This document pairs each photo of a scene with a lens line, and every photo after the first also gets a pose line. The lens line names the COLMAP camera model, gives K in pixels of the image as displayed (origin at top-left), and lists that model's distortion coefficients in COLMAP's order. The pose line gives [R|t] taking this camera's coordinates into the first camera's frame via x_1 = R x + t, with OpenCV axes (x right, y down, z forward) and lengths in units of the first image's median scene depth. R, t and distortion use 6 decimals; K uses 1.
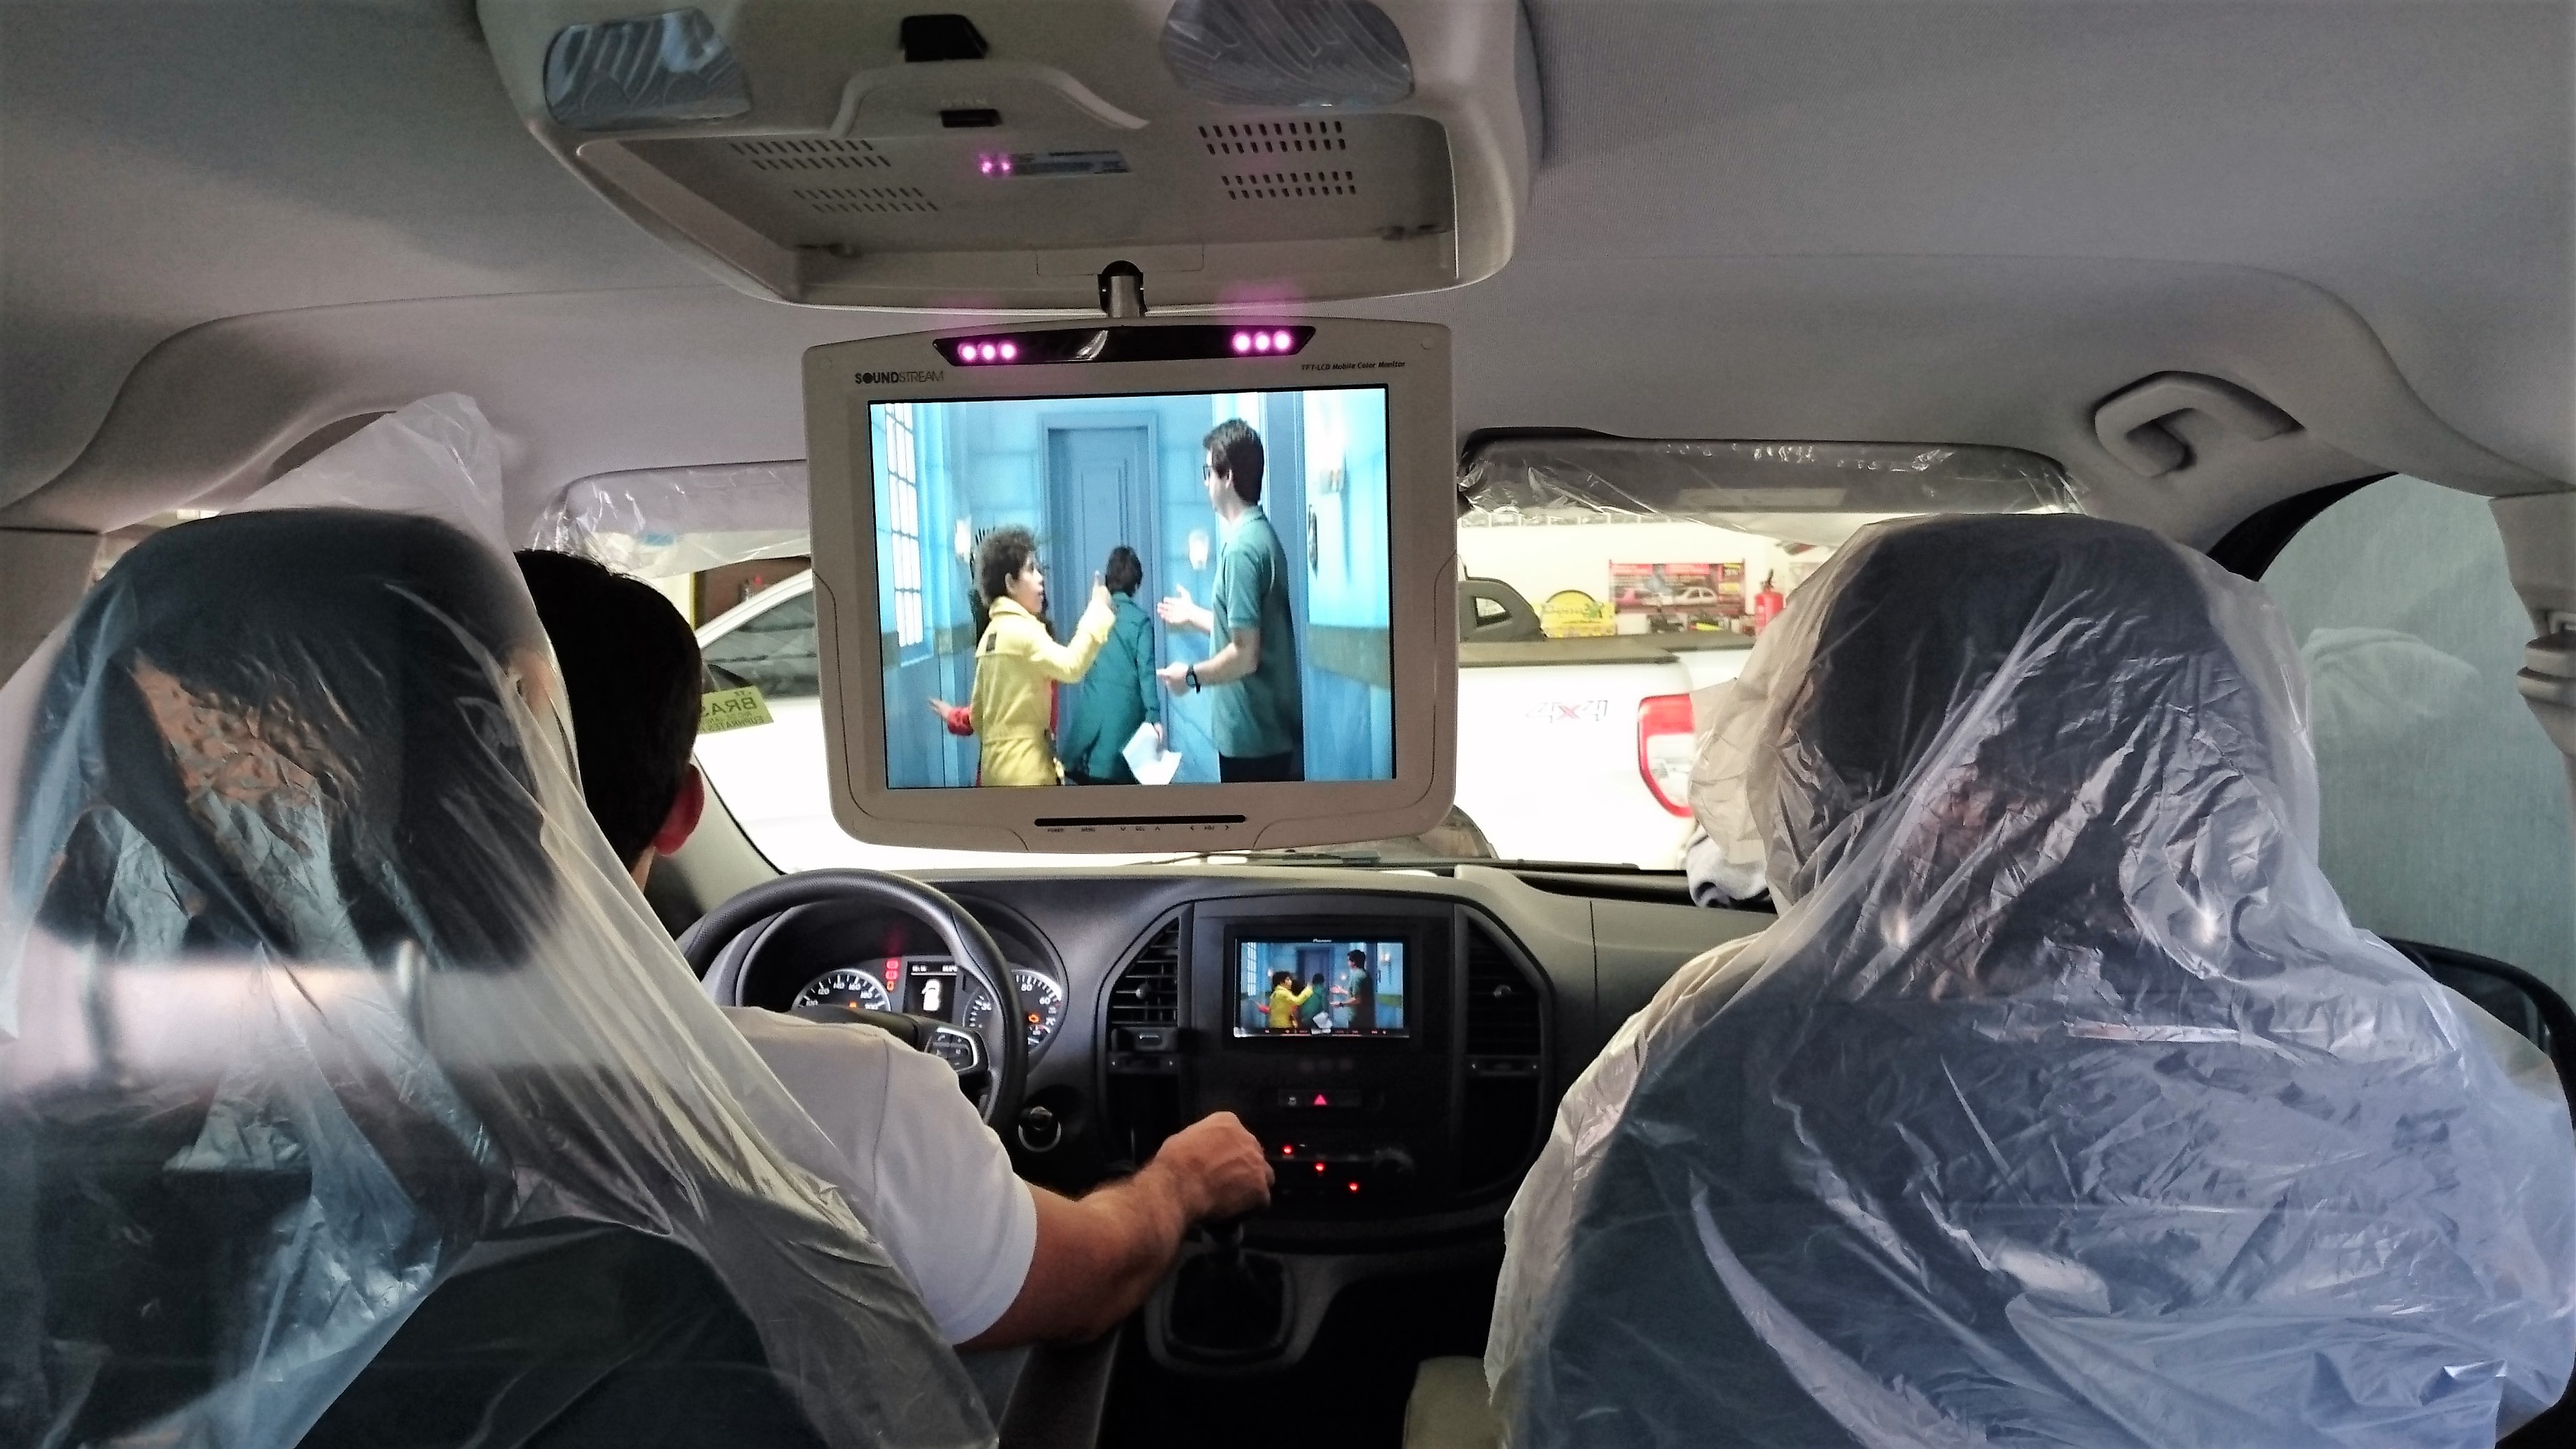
lens RADIAL K [[1955.9, 0, 1288.0], [0, 1955.9, 724.5], [0, 0, 1]] dist [0.006092, -0.005515]
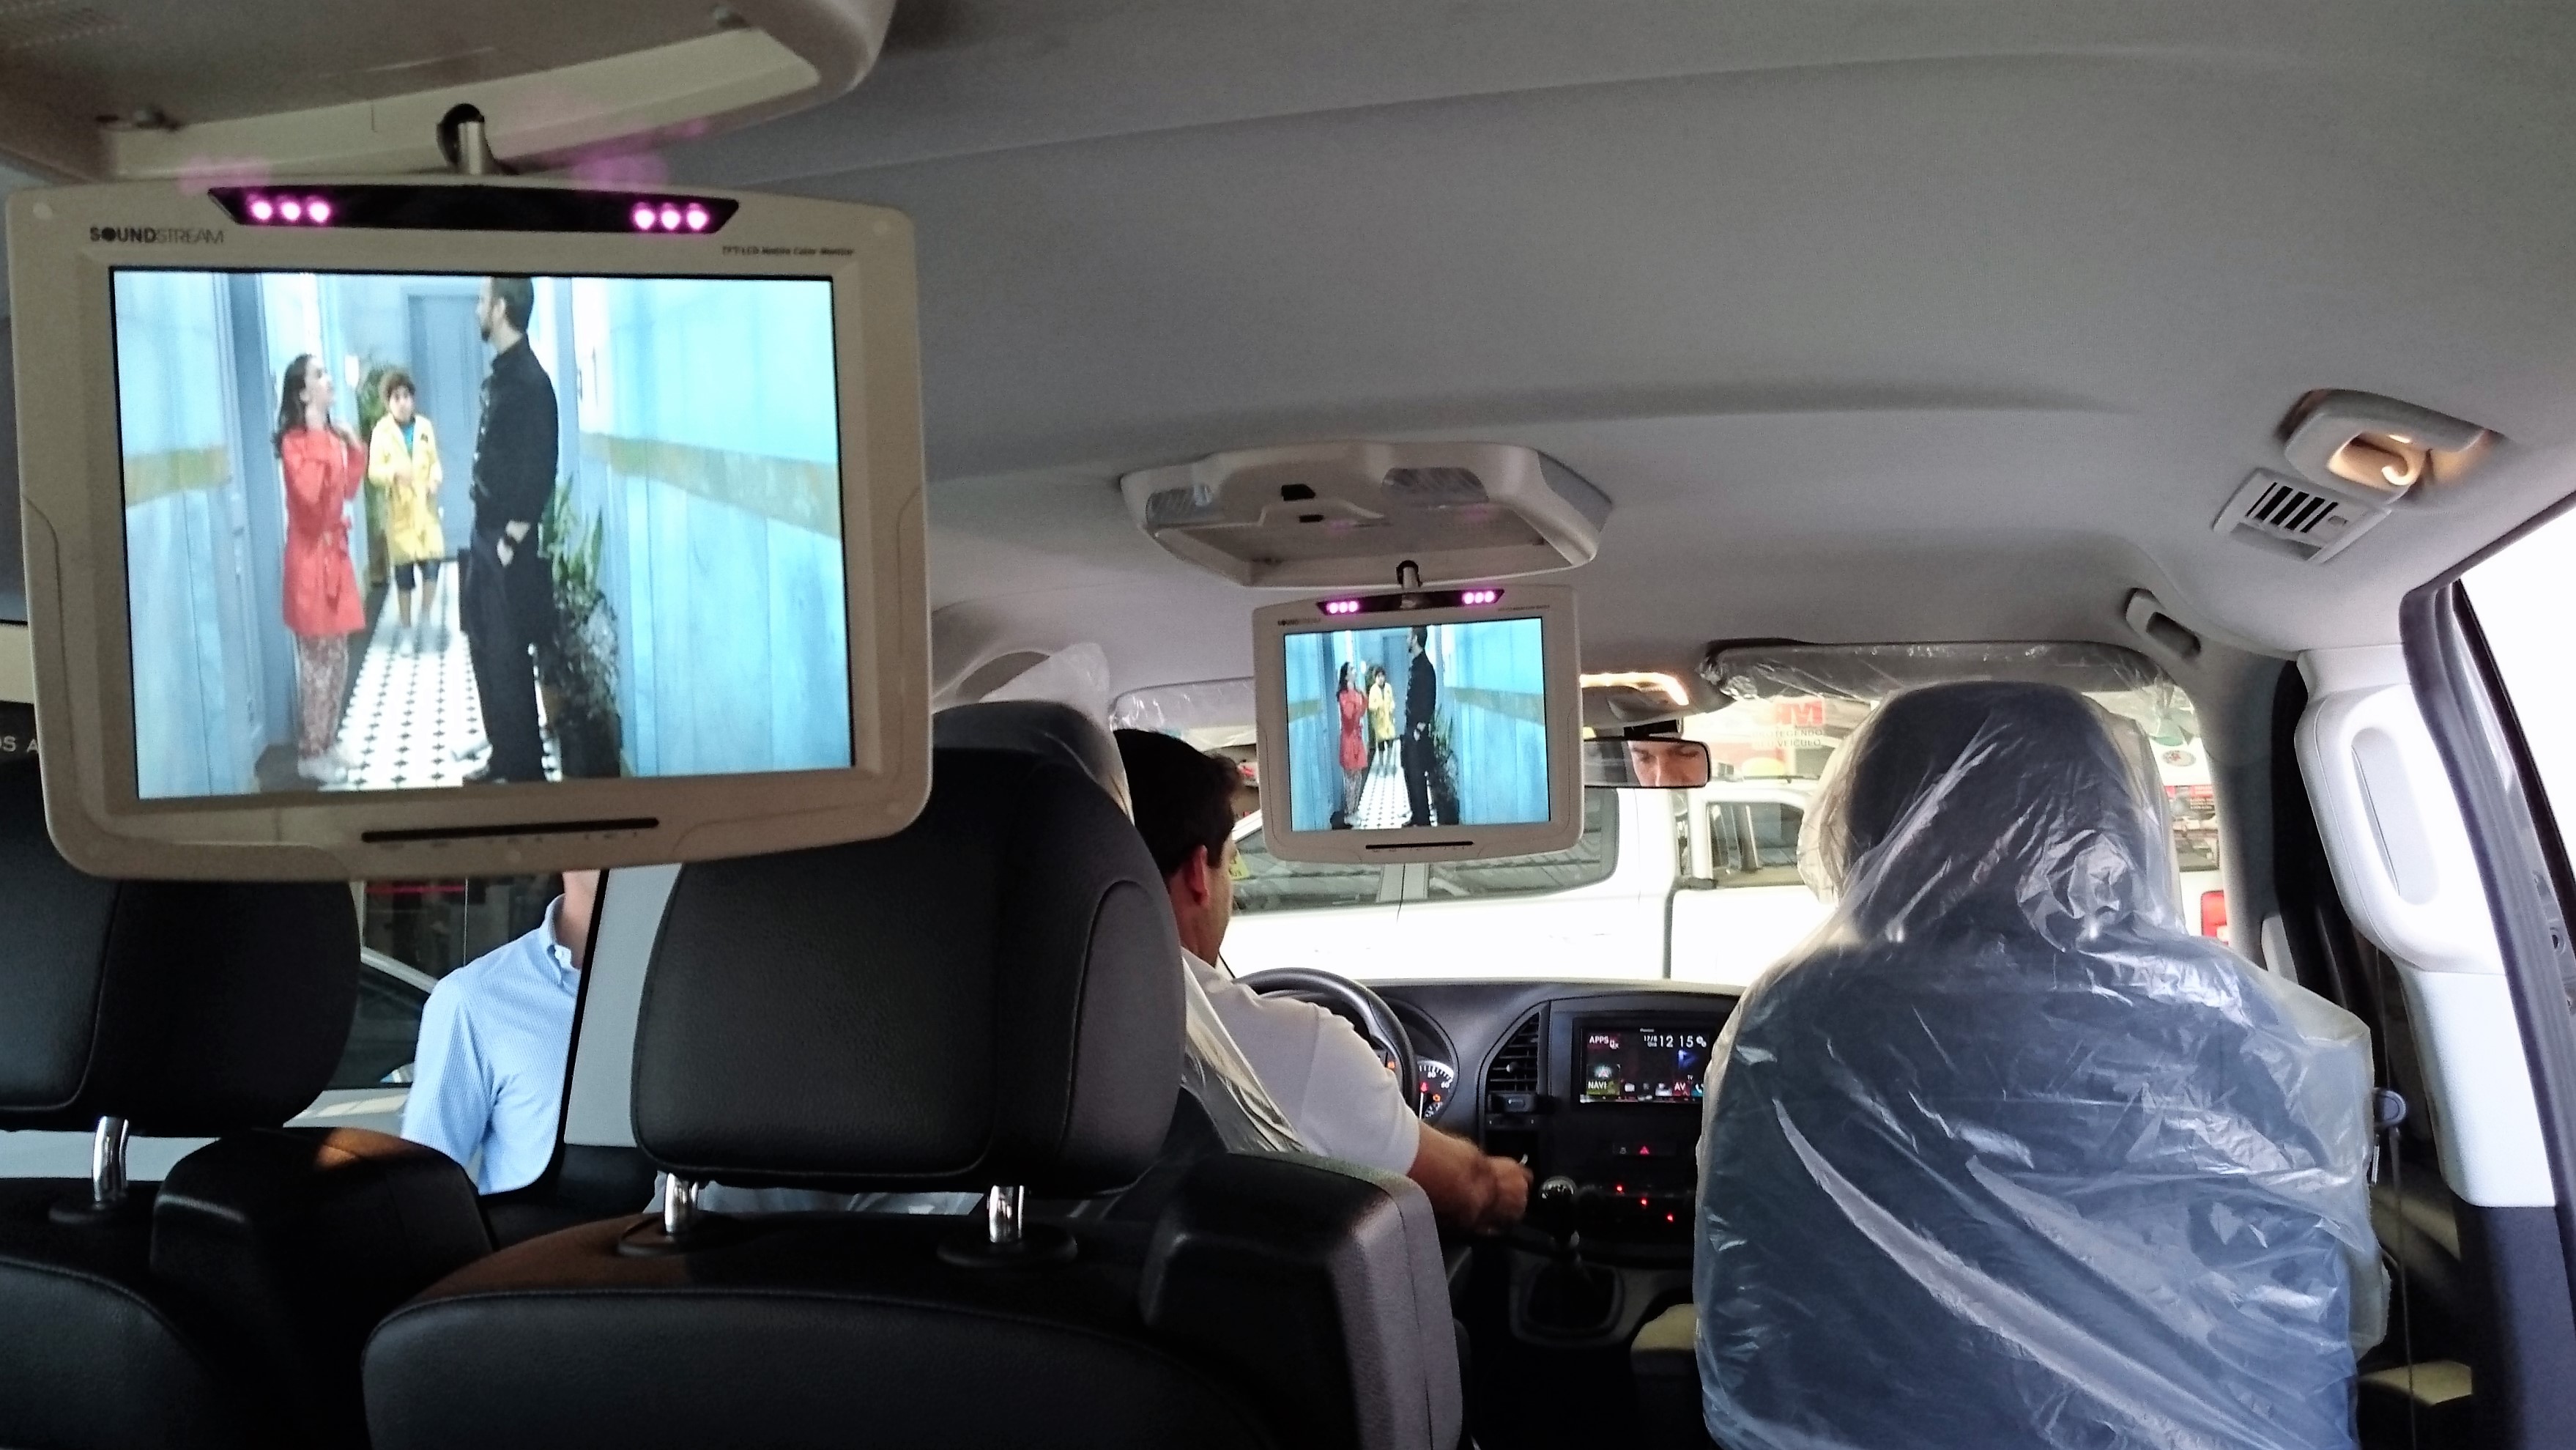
lens RADIAL K [[1956.2, 0, 1288.0], [0, 1956.2, 725.0], [0, 0, 1]] dist [0.006092, -0.005515]
pose [[0.970854, -0.020101, -0.238829, 0.216347], [-0.007884, 0.993259, -0.115650, 0.129169], [0.239543, 0.114162, 0.964150, -0.746114]]
